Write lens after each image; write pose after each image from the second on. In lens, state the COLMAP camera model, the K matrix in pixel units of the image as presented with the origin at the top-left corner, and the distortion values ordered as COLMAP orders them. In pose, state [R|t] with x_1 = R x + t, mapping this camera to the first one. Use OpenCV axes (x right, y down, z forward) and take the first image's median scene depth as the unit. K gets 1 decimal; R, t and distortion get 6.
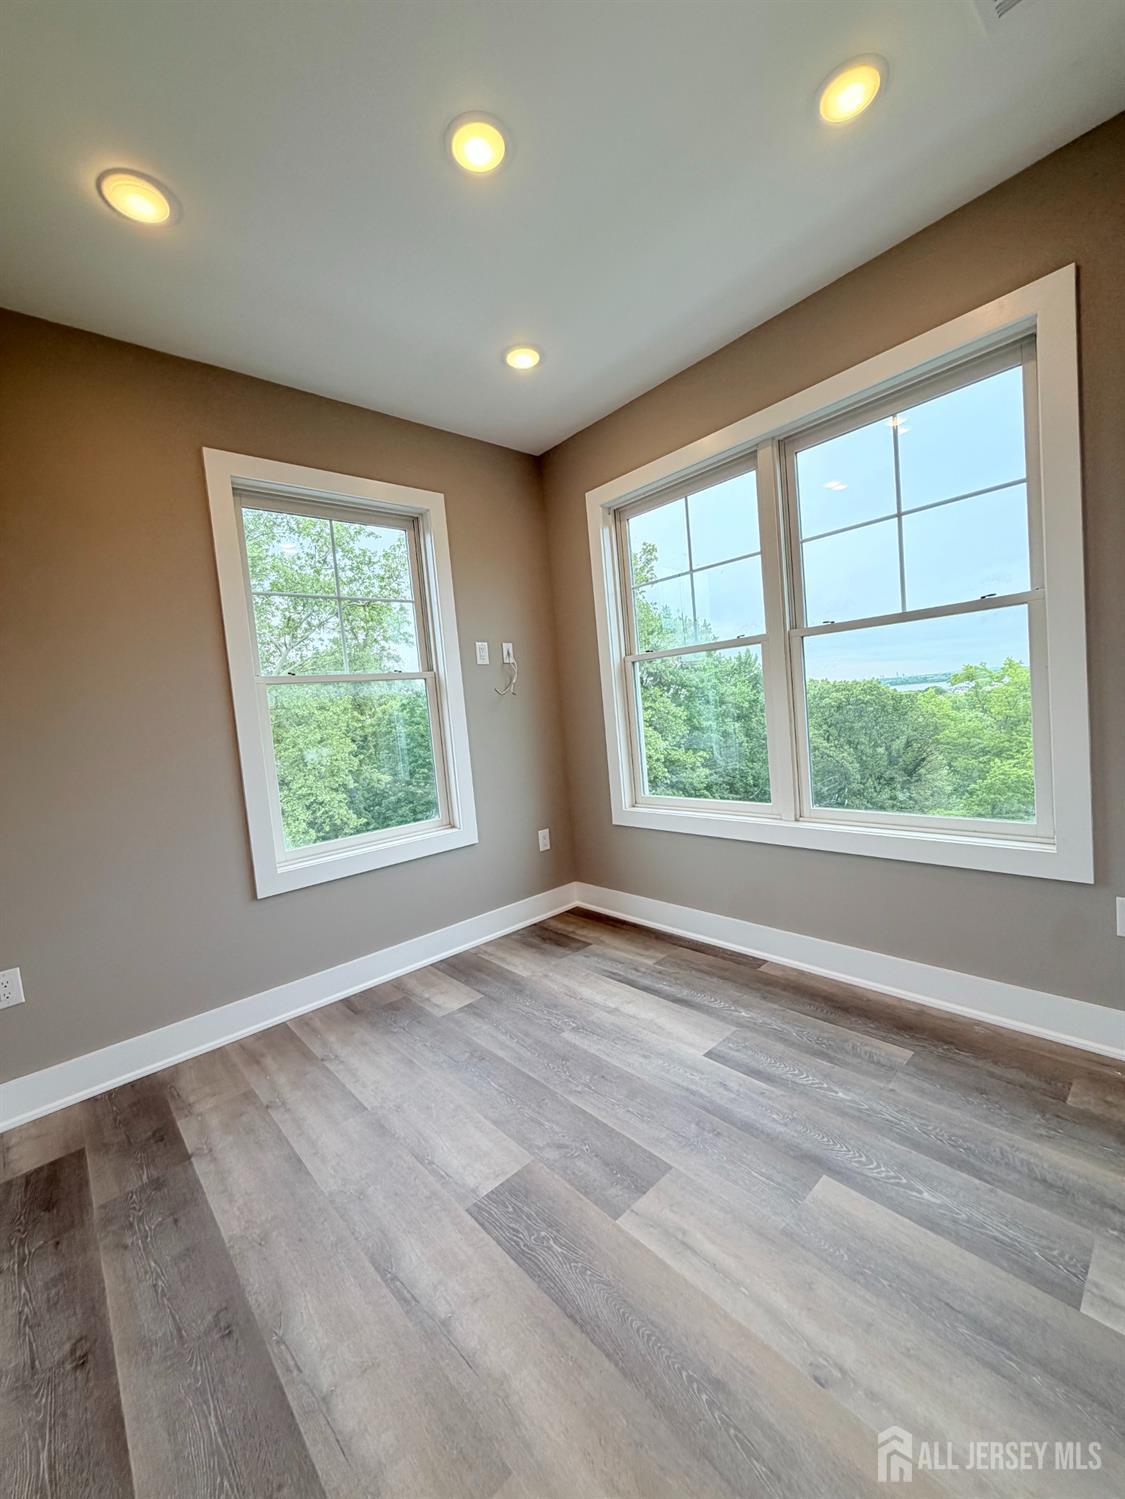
lens RADIAL K [[594.9, 0, 566.8], [0, 594.9, 739.7], [0, 0, 1]] dist [-0.001124, -0.000468]
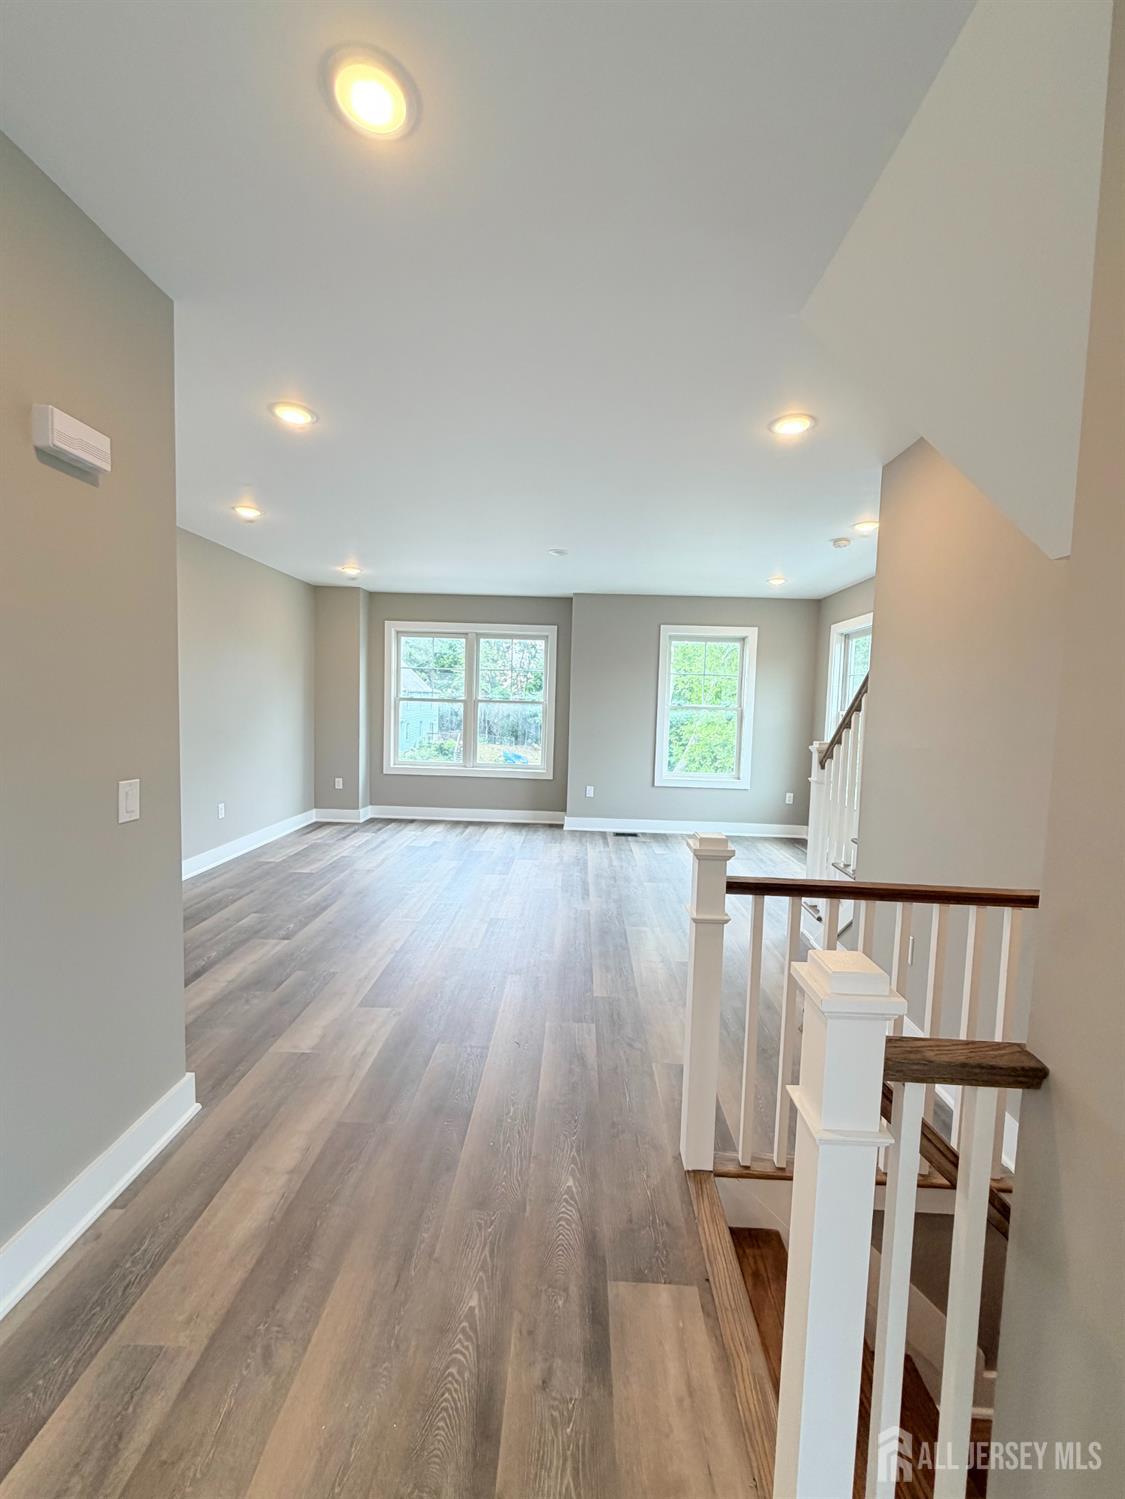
lens RADIAL K [[594.9, 0, 564.8], [0, 594.9, 738.9], [0, 0, 1]] dist [-0.001124, -0.000468]
pose [[0.719975, 0.153899, -0.676720, 0.900619], [-0.135750, 0.987496, 0.080149, -0.099703], [0.680594, 0.034159, 0.731864, -1.163251]]
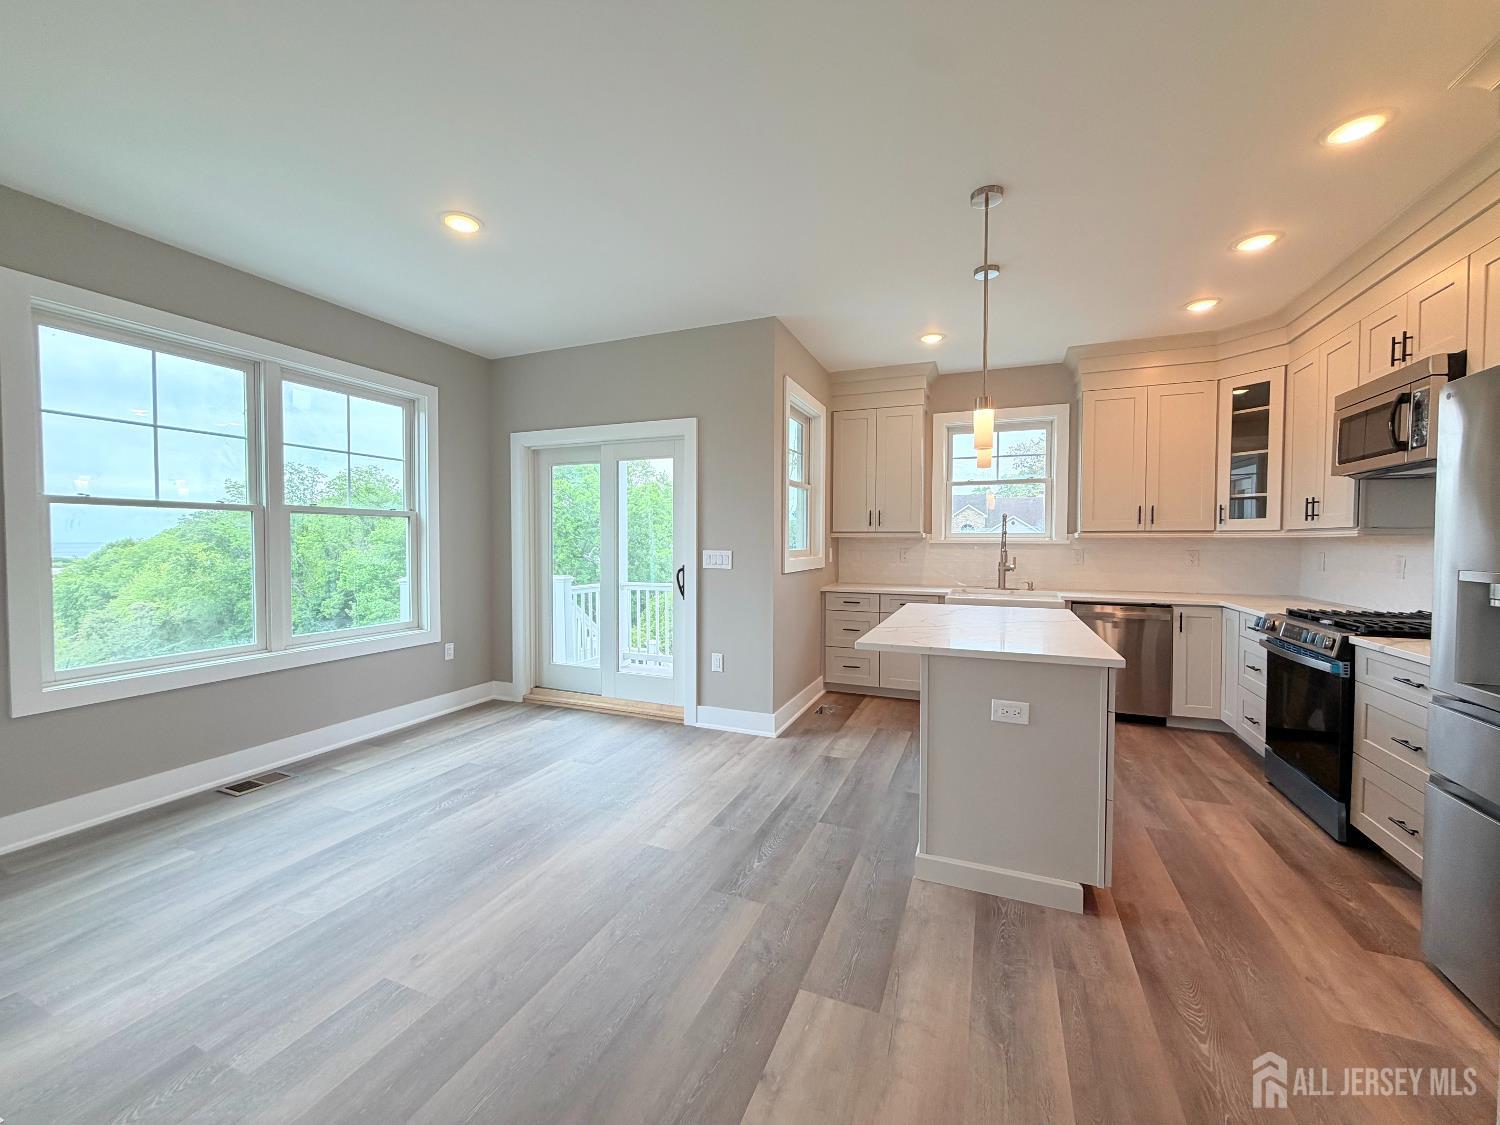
lens RADIAL K [[595.3, 0, 744.1], [0, 595.3, 557.4], [0, 0, 1]] dist [-0.001124, -0.000468]
pose [[-0.427824, 0.060956, 0.901804, -1.162667], [0.085567, 0.995974, -0.026727, 0.049037], [-0.899803, 0.065730, -0.431317, 0.595623]]
